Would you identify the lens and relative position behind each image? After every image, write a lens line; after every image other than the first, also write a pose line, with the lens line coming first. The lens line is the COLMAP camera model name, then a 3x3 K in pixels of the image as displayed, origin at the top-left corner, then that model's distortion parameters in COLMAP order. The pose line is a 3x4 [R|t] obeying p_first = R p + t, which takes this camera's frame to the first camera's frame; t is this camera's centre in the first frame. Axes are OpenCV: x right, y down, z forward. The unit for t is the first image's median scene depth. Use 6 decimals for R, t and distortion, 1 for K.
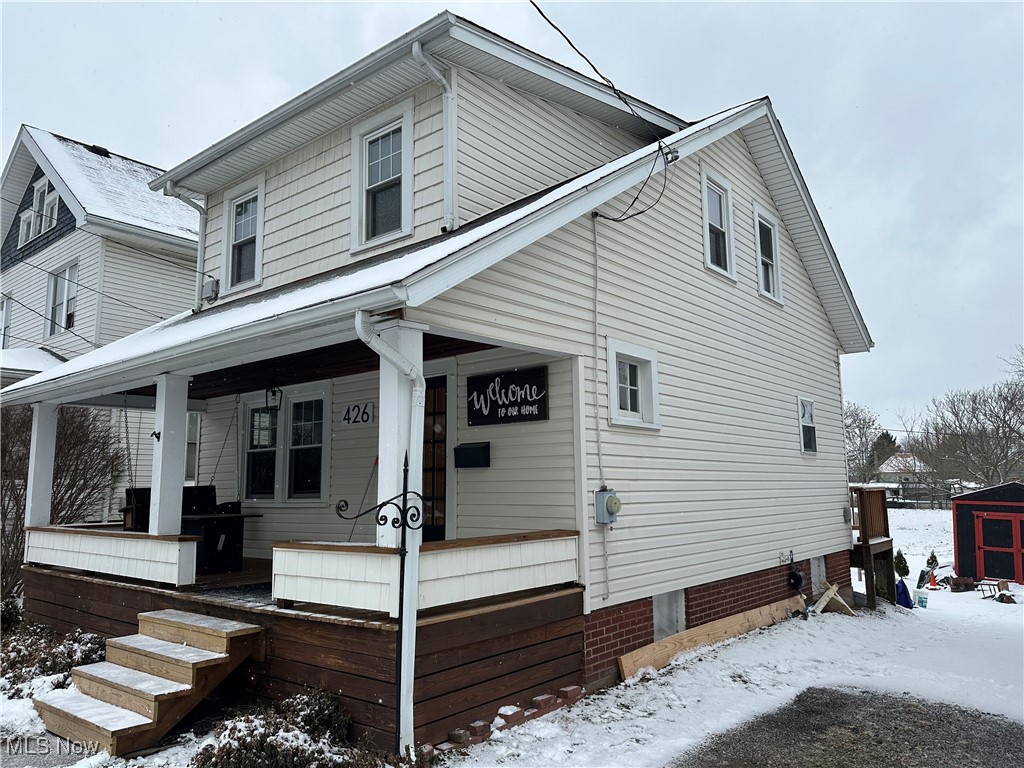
lens RADIAL K [[719.5, 0, 511.2], [0, 719.5, 387.5], [0, 0, 1]] dist [0.054239, -0.066206]
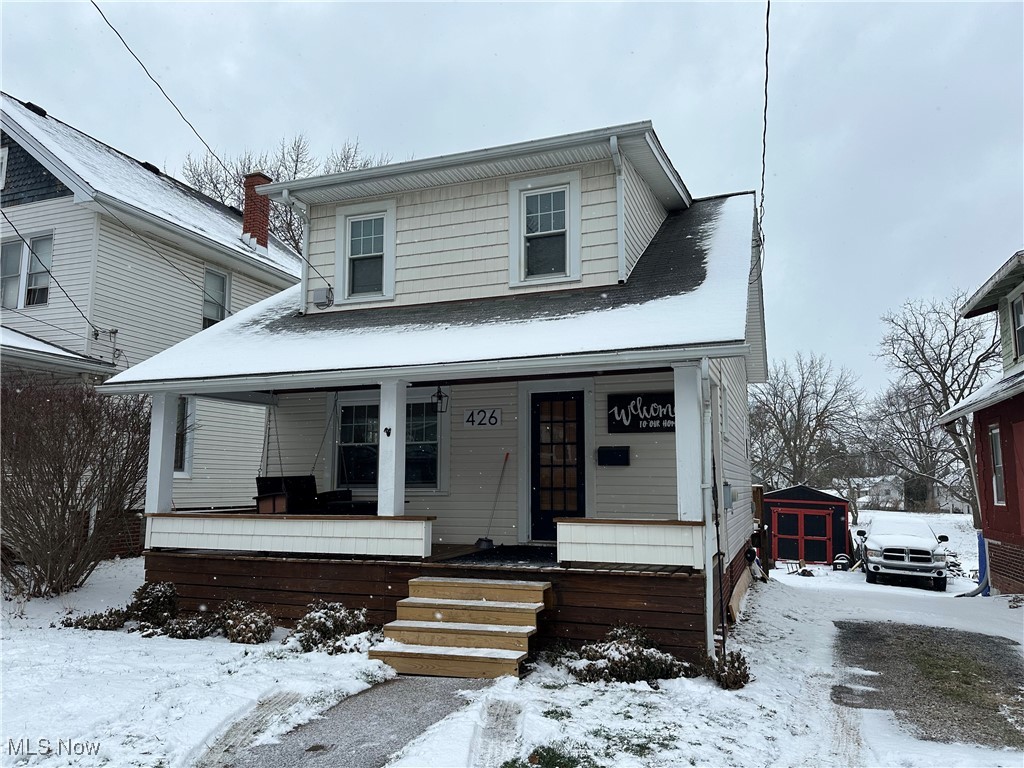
lens RADIAL K [[719.5, 0, 509.1], [0, 719.5, 384.8], [0, 0, 1]] dist [0.054239, -0.066206]
pose [[0.943381, 0.059439, 0.326342, -0.635352], [-0.058421, 0.998208, -0.012928, -0.005235], [-0.326526, -0.006869, 0.945163, -0.151666]]
